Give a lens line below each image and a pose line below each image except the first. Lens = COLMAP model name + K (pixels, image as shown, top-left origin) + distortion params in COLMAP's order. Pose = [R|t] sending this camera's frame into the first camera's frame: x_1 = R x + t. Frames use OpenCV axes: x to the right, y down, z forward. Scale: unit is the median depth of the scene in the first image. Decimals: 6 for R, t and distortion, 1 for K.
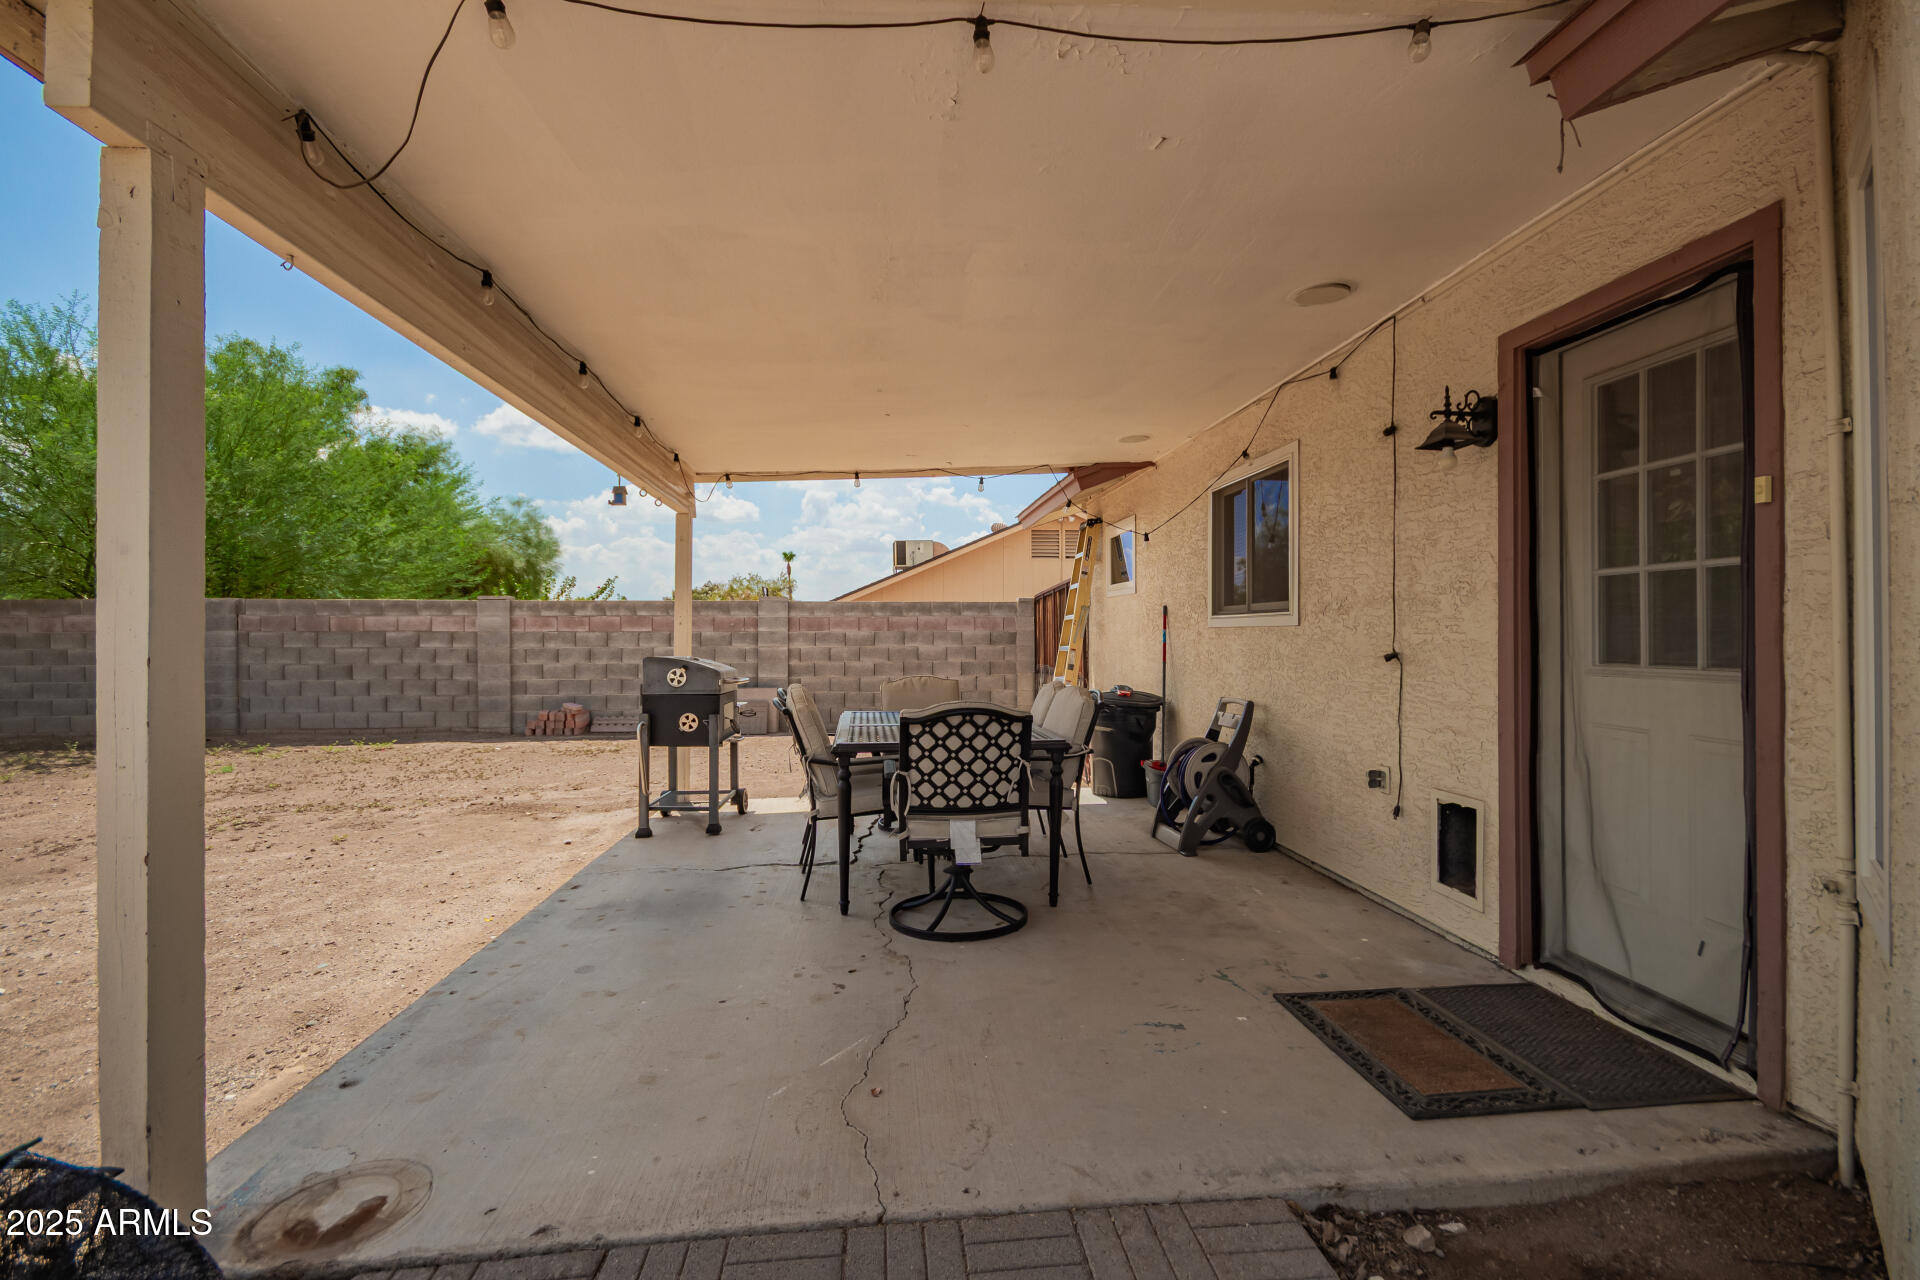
lens RADIAL K [[898.0, 0, 956.9], [0, 898.0, 638.5], [0, 0, 1]] dist [0.005575, -0.003510]
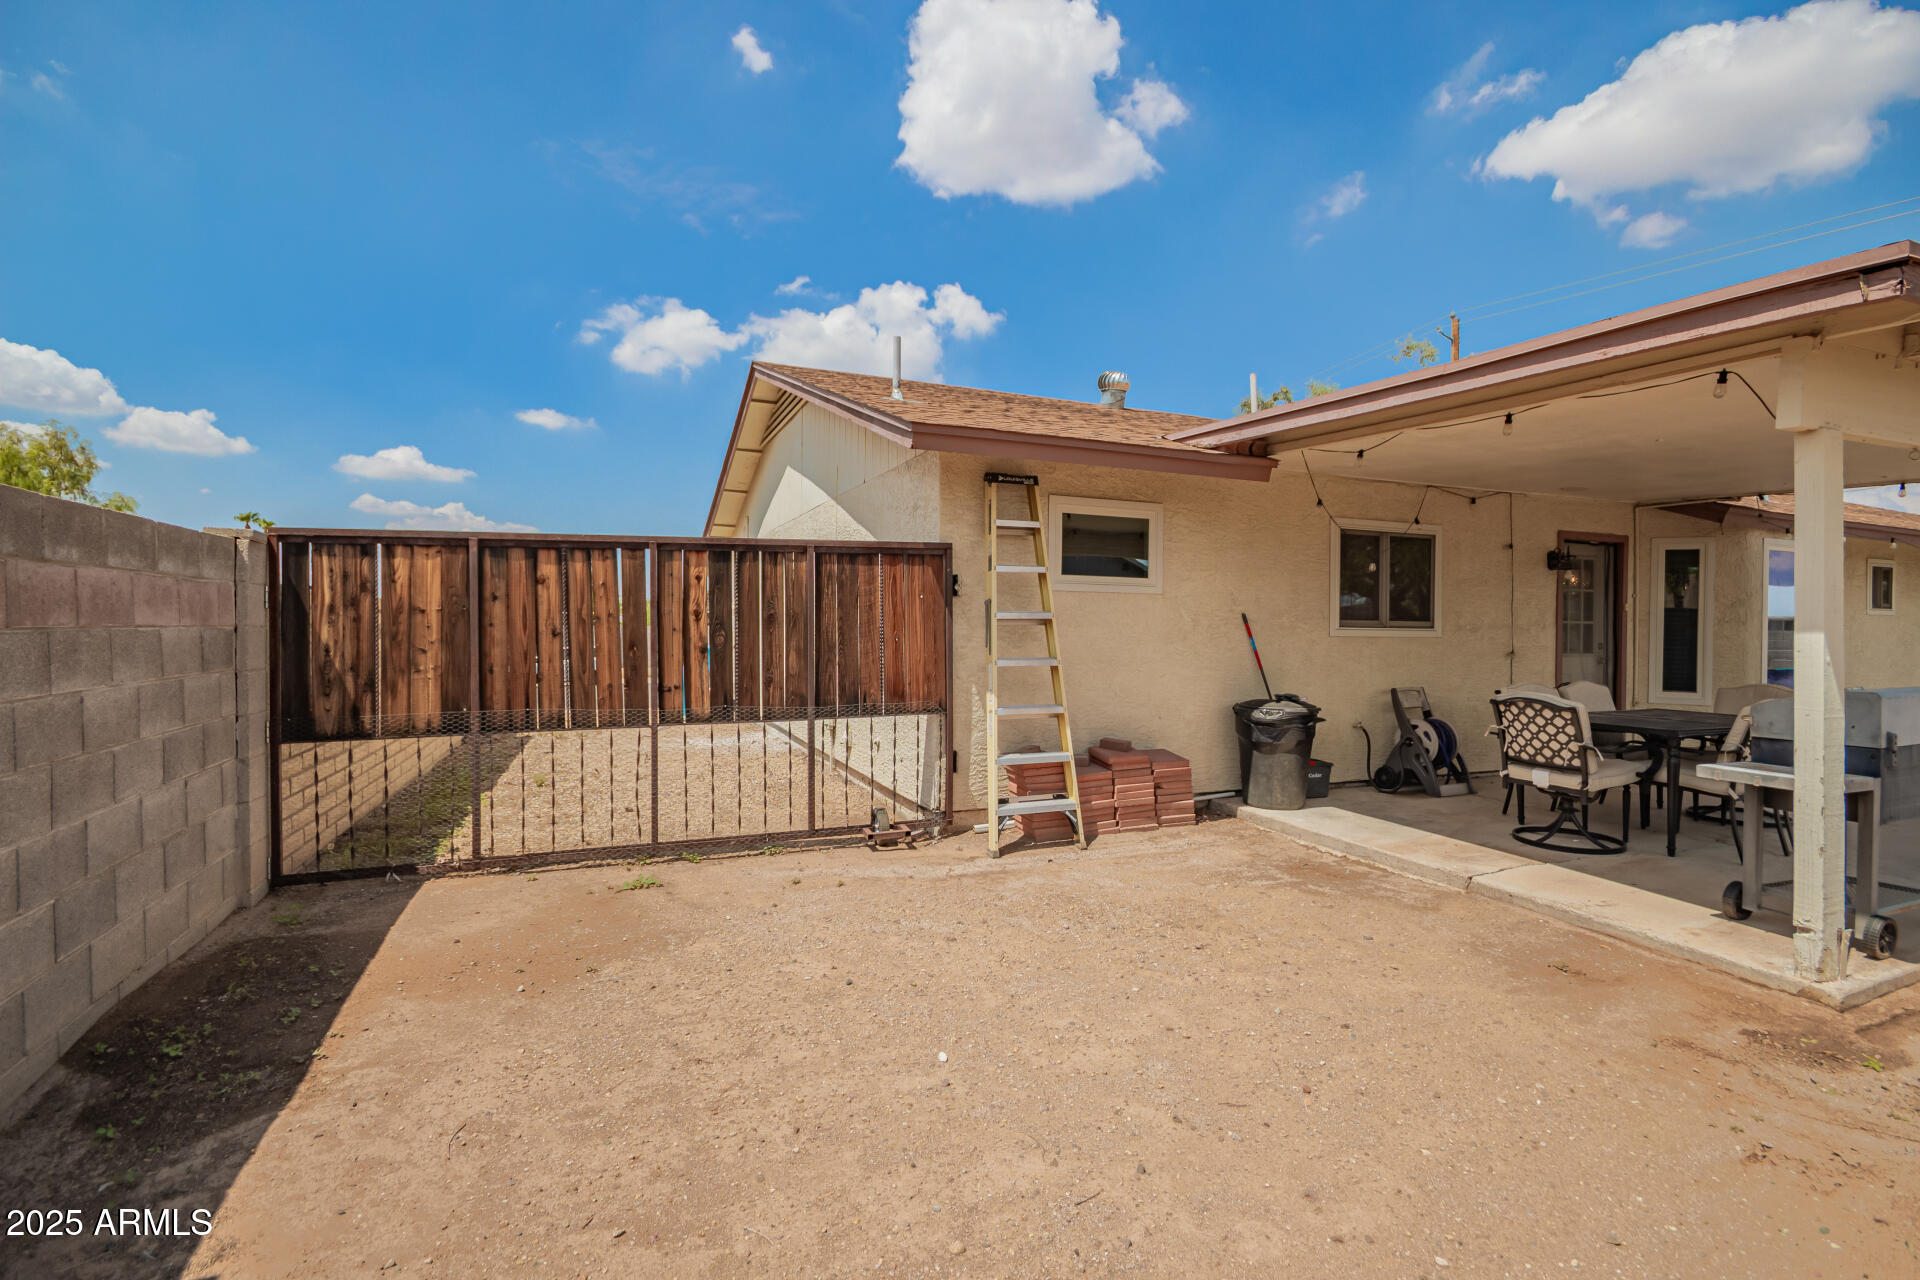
lens RADIAL K [[898.0, 0, 954.7], [0, 898.0, 647.2], [0, 0, 1]] dist [0.005575, -0.003510]
pose [[-0.303547, -0.007090, 0.952790, -0.363524], [0.001015, 0.999969, 0.007764, -0.004035], [-0.952816, 0.003324, -0.303530, 0.923860]]
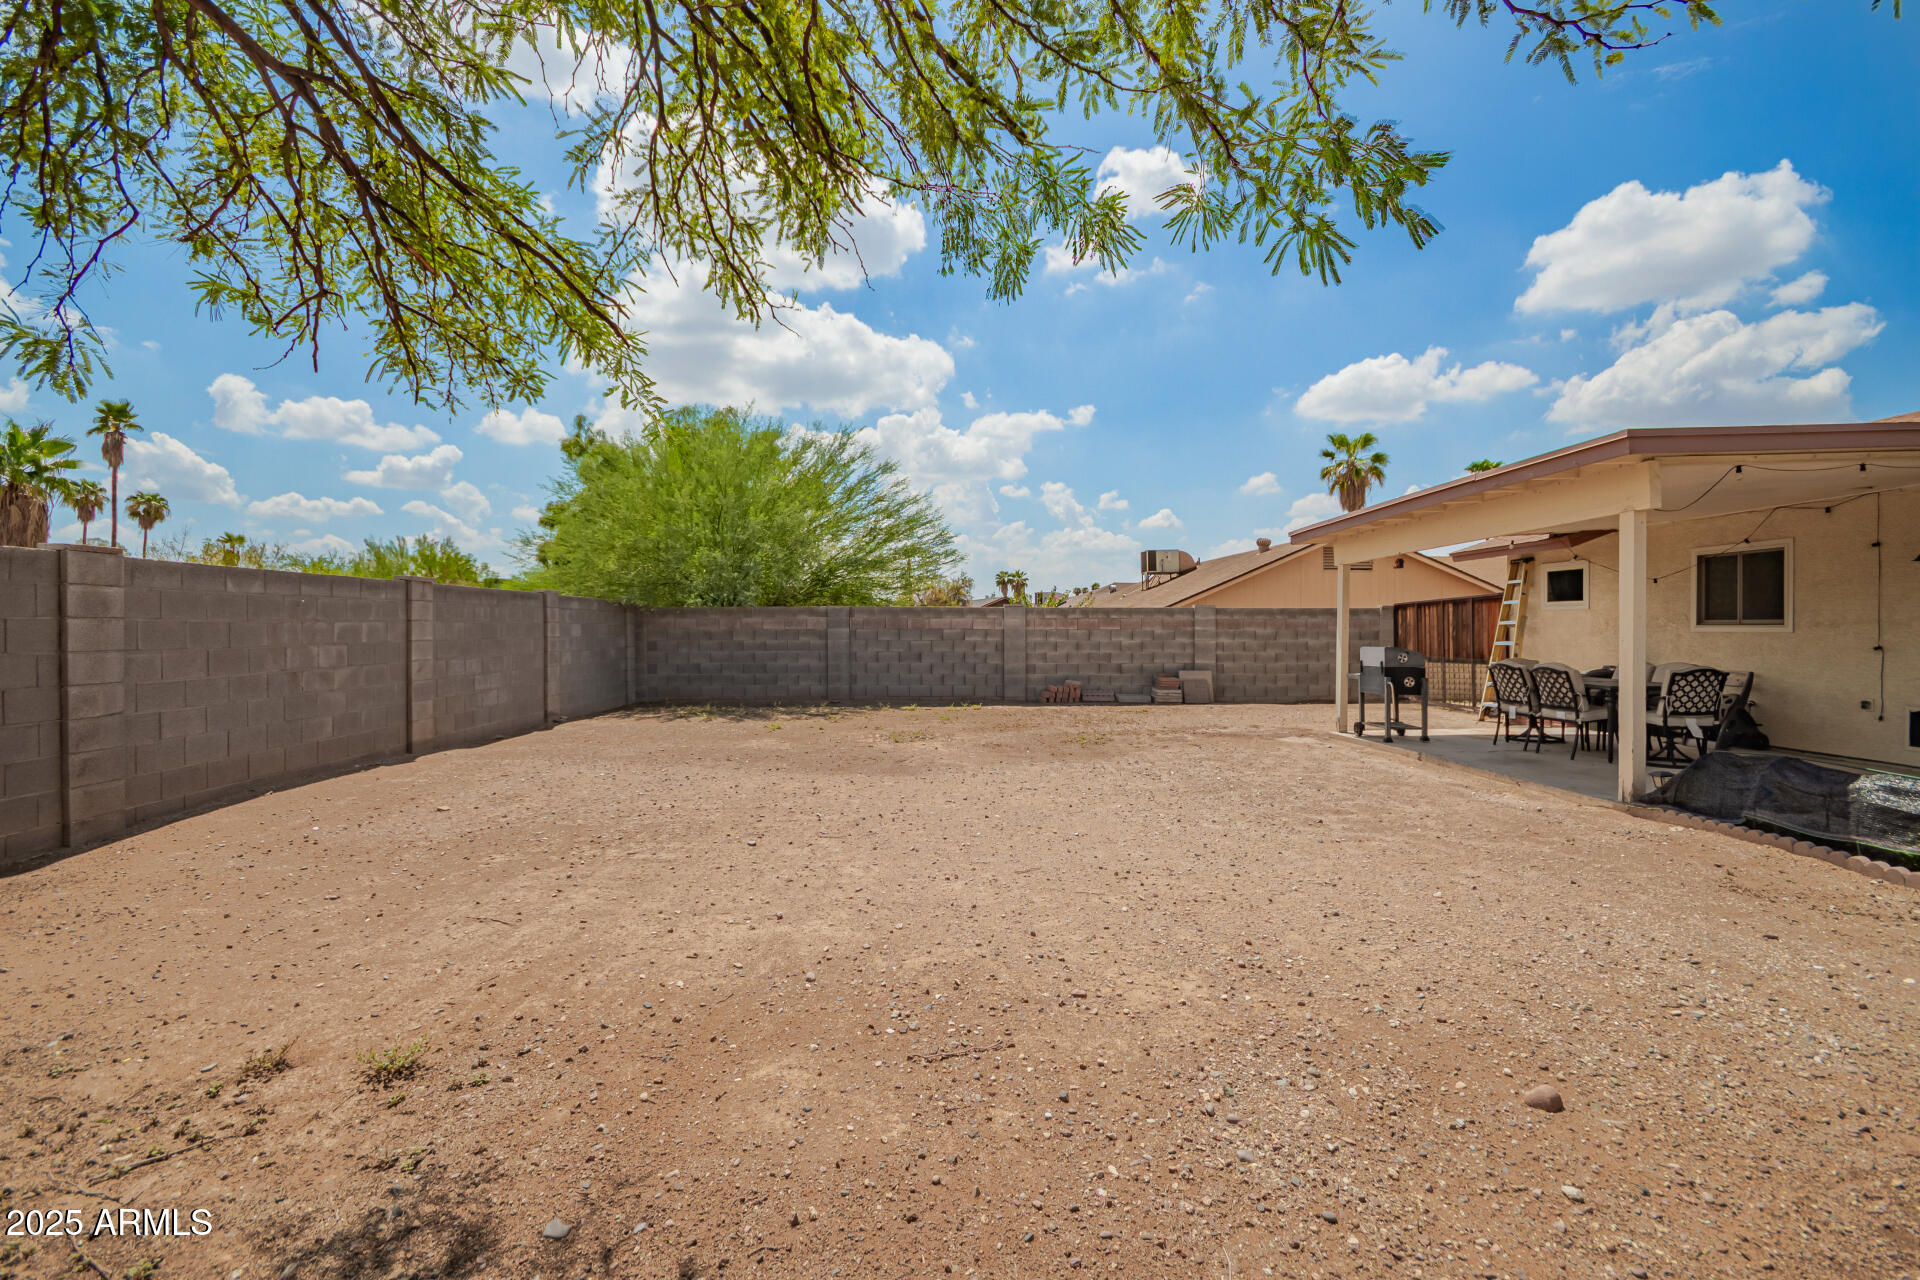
lens RADIAL K [[898.0, 0, 957.9], [0, 898.0, 632.6], [0, 0, 1]] dist [0.005575, -0.003510]
pose [[0.997255, 0.003652, -0.073948, -0.506367], [-0.003586, 0.999993, 0.001019, -0.003854], [0.073952, -0.000751, 0.997262, -0.430806]]
